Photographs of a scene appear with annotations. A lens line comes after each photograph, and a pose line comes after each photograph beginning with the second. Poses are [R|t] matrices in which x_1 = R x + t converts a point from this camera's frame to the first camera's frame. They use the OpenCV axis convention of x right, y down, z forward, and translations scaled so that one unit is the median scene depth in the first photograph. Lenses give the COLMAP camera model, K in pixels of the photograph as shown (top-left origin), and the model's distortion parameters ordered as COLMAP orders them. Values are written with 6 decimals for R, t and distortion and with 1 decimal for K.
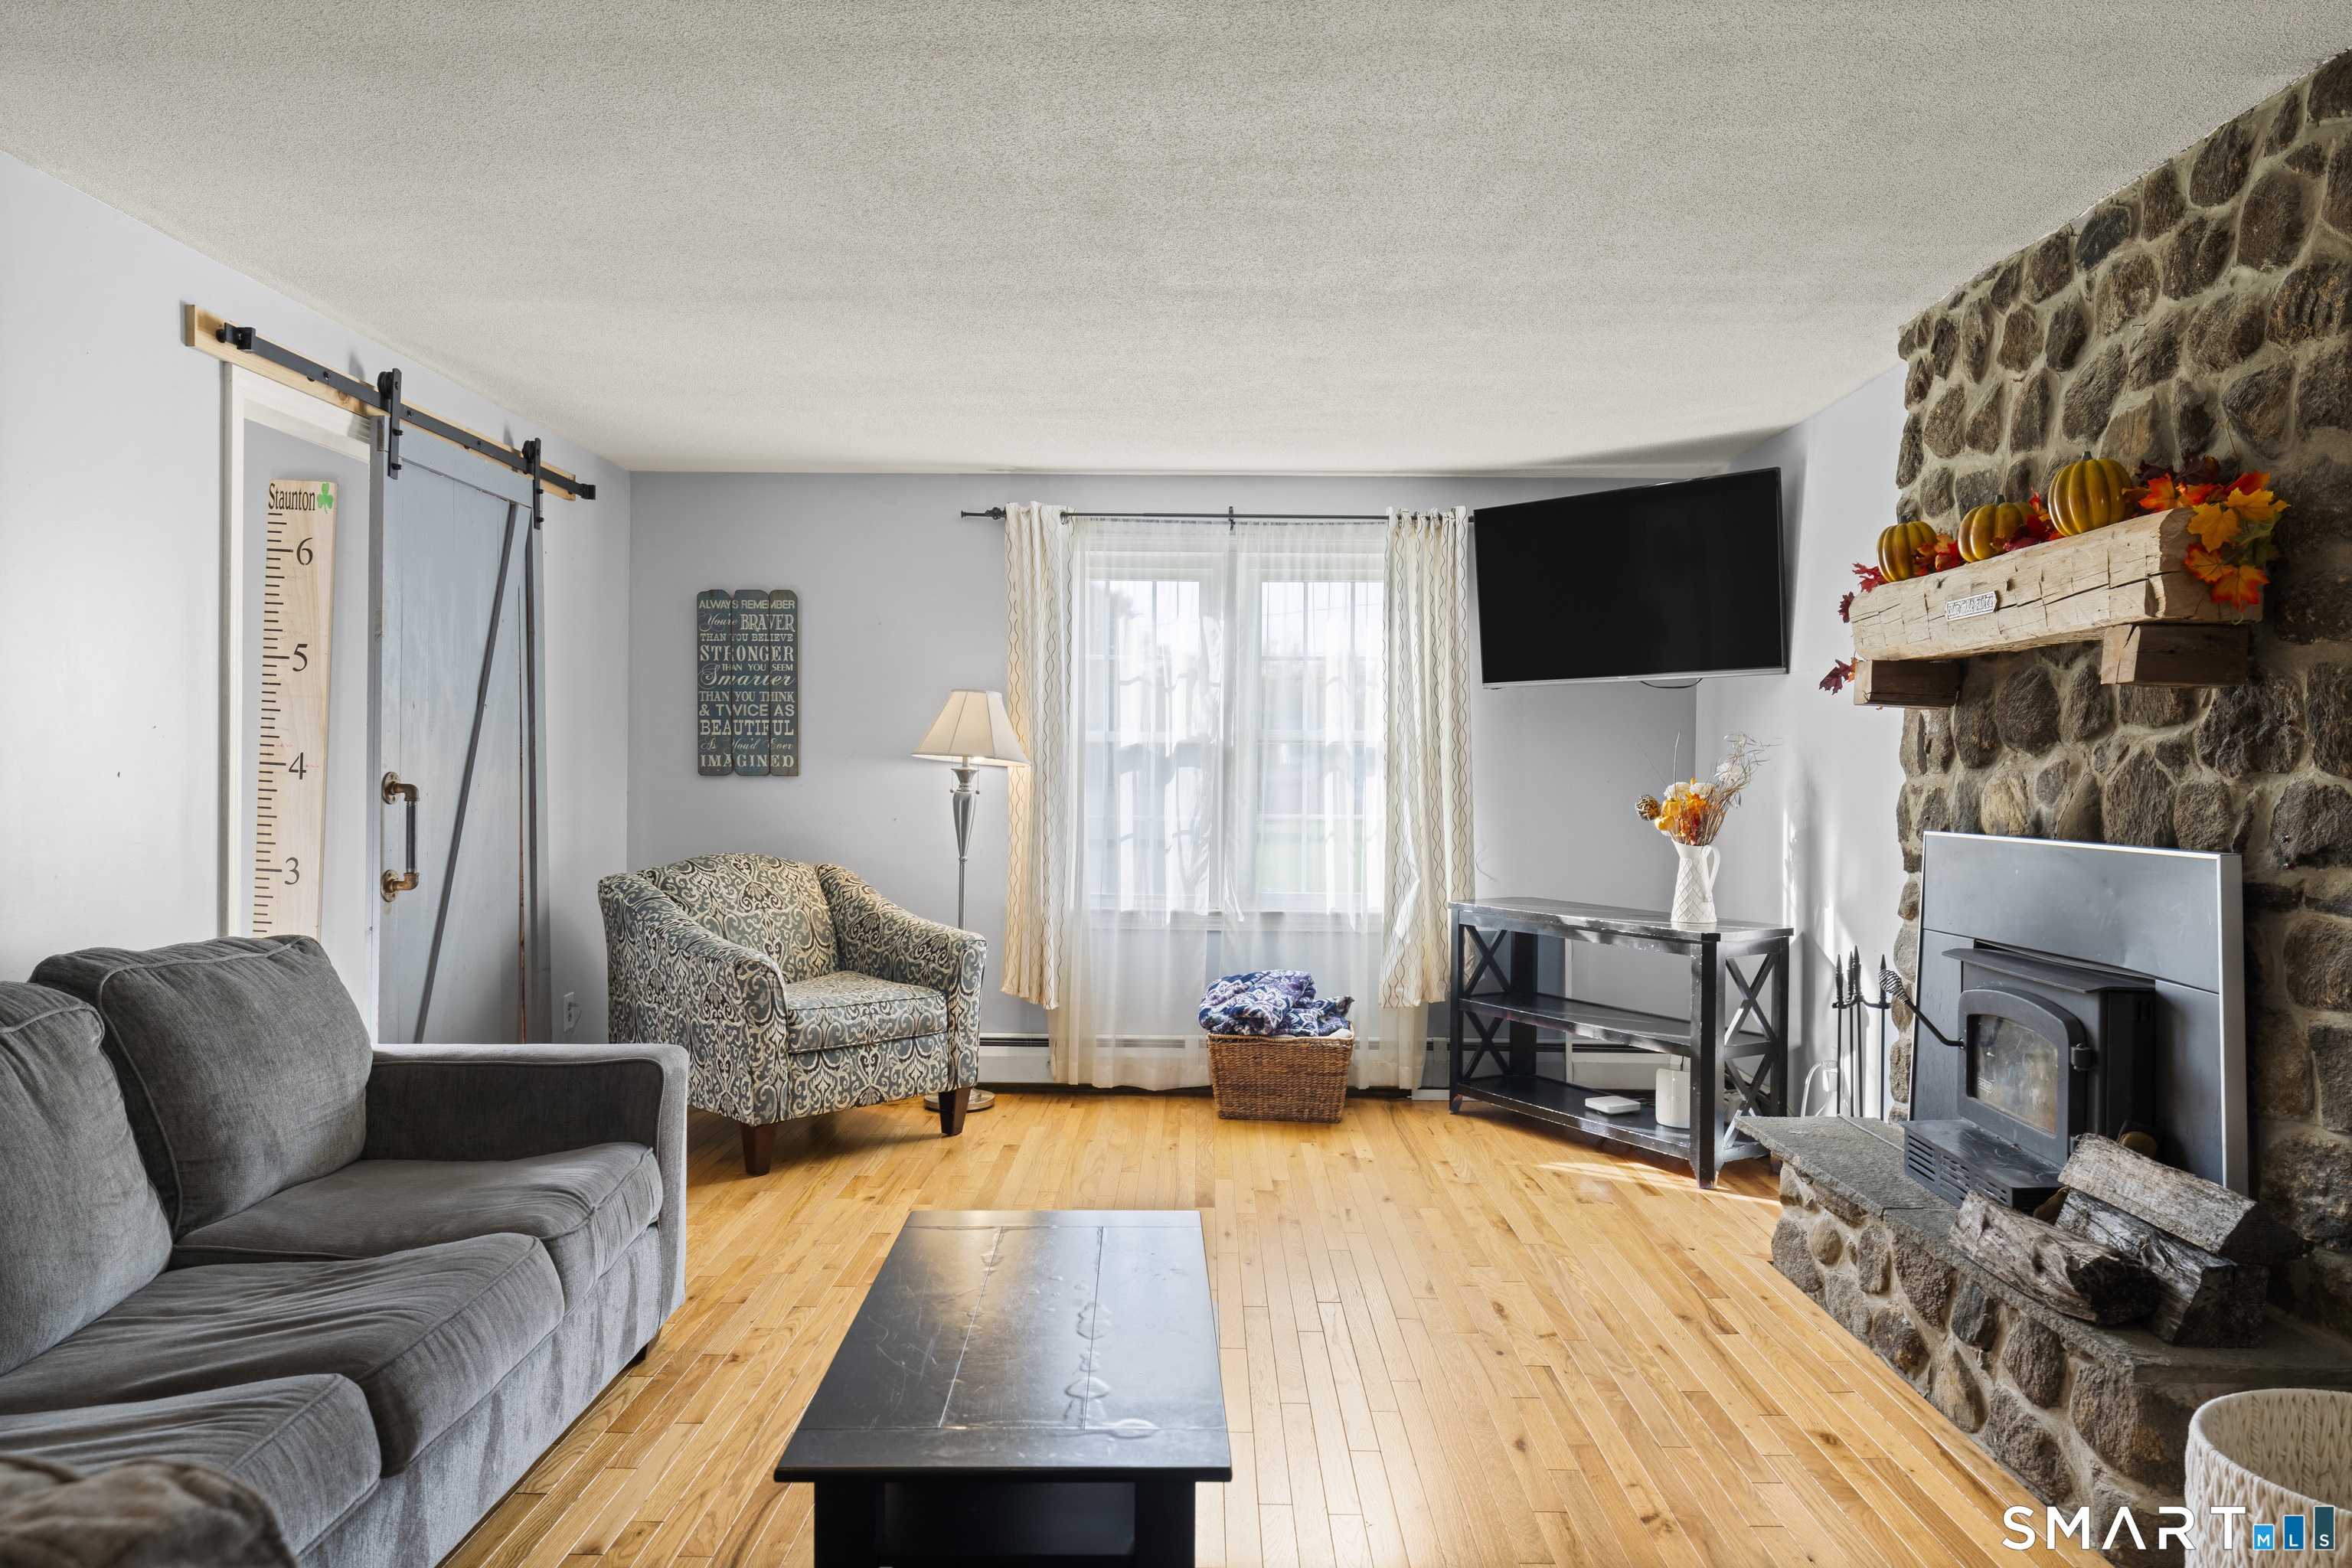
lens RADIAL K [[1574.7, 0, 1175.2], [0, 1574.7, 780.9], [0, 0, 1]] dist [0.003667, 0.003176]
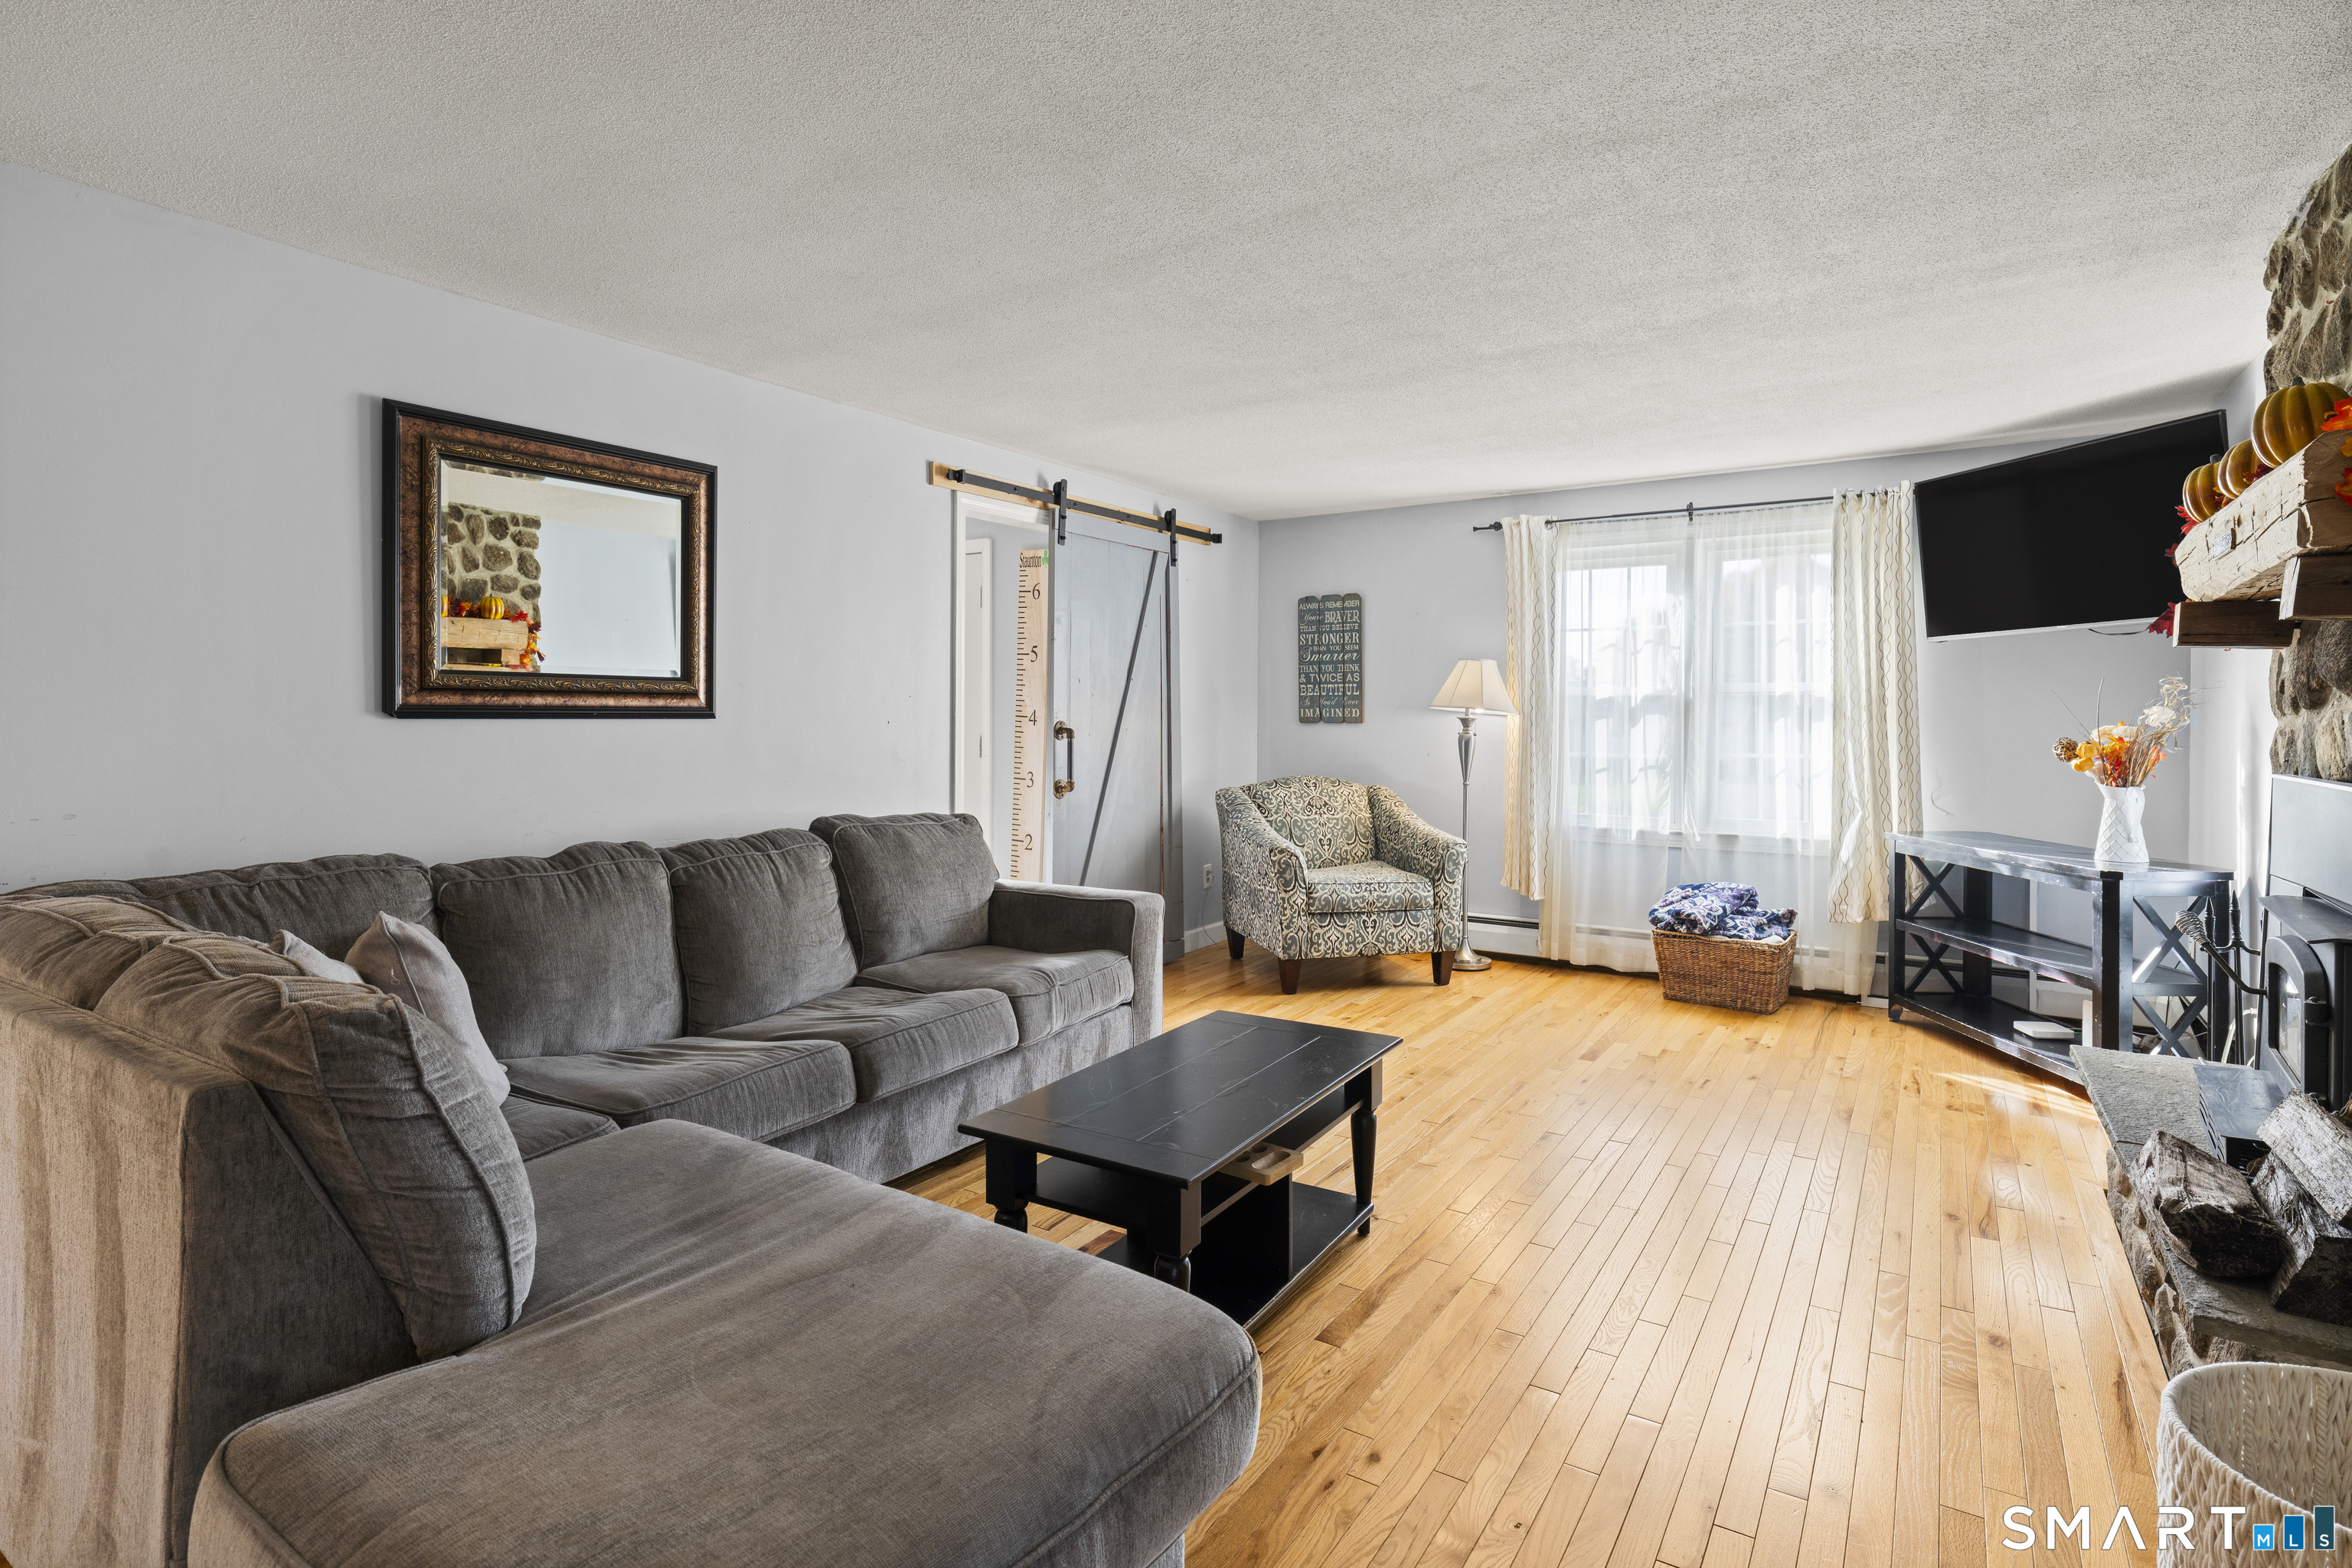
lens RADIAL K [[1163.6, 0, 1162.6], [0, 1163.6, 720.2], [0, 0, 1]] dist [0.002003, -0.001428]
pose [[0.841870, -0.004755, -0.539659, 0.213181], [0.000943, 0.999973, -0.007339, 0.002314], [0.539679, 0.005670, 0.841852, 0.018879]]
